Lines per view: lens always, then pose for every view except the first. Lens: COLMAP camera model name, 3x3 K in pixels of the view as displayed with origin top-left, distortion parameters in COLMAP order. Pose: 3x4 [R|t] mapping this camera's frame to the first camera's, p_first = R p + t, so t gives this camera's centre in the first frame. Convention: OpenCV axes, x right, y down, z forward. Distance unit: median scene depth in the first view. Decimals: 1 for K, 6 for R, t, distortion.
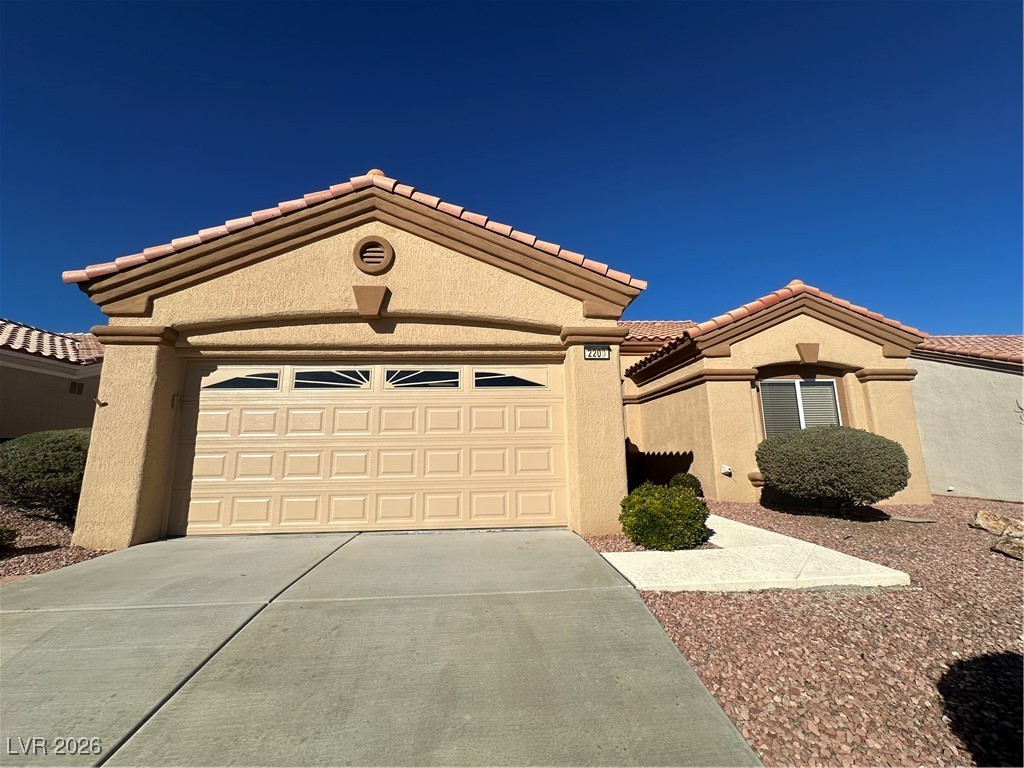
lens RADIAL K [[407.0, 0, 510.4], [0, 407.0, 383.3], [0, 0, 1]] dist [-0.005160, 0.000715]
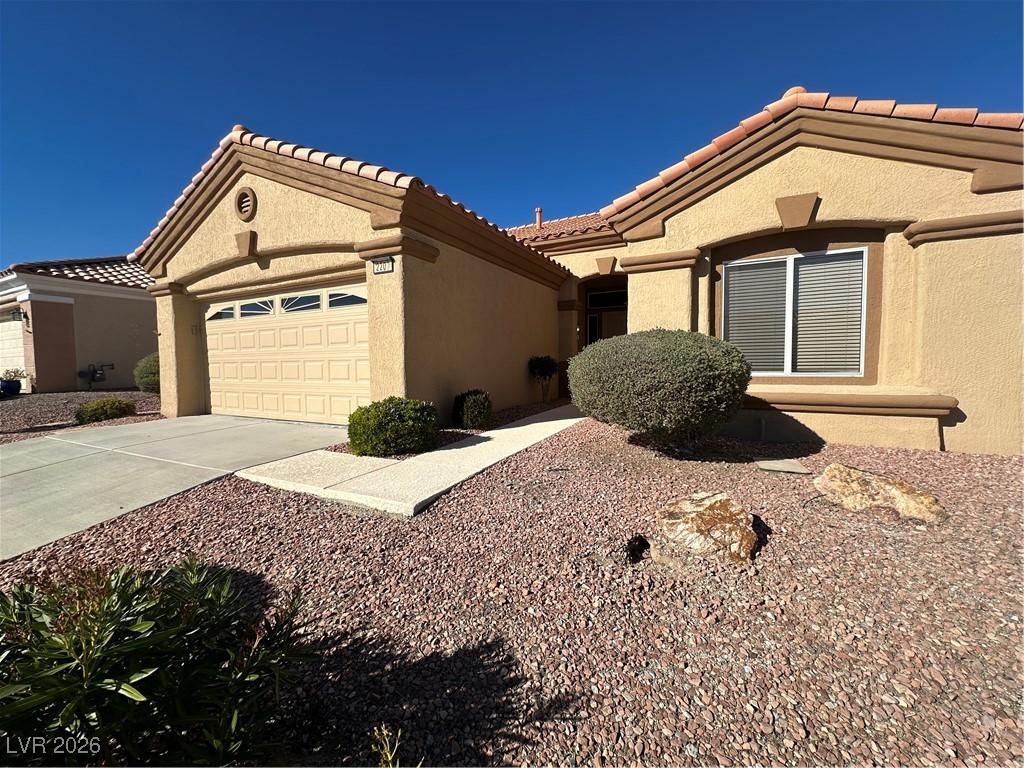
lens RADIAL K [[407.0, 0, 512.1], [0, 407.0, 383.8], [0, 0, 1]] dist [-0.005160, 0.000715]
pose [[0.861863, 0.030402, -0.506230, 0.981184], [0.086582, 0.974726, 0.205944, 0.028384], [0.499696, -0.221326, 0.837448, 0.256922]]
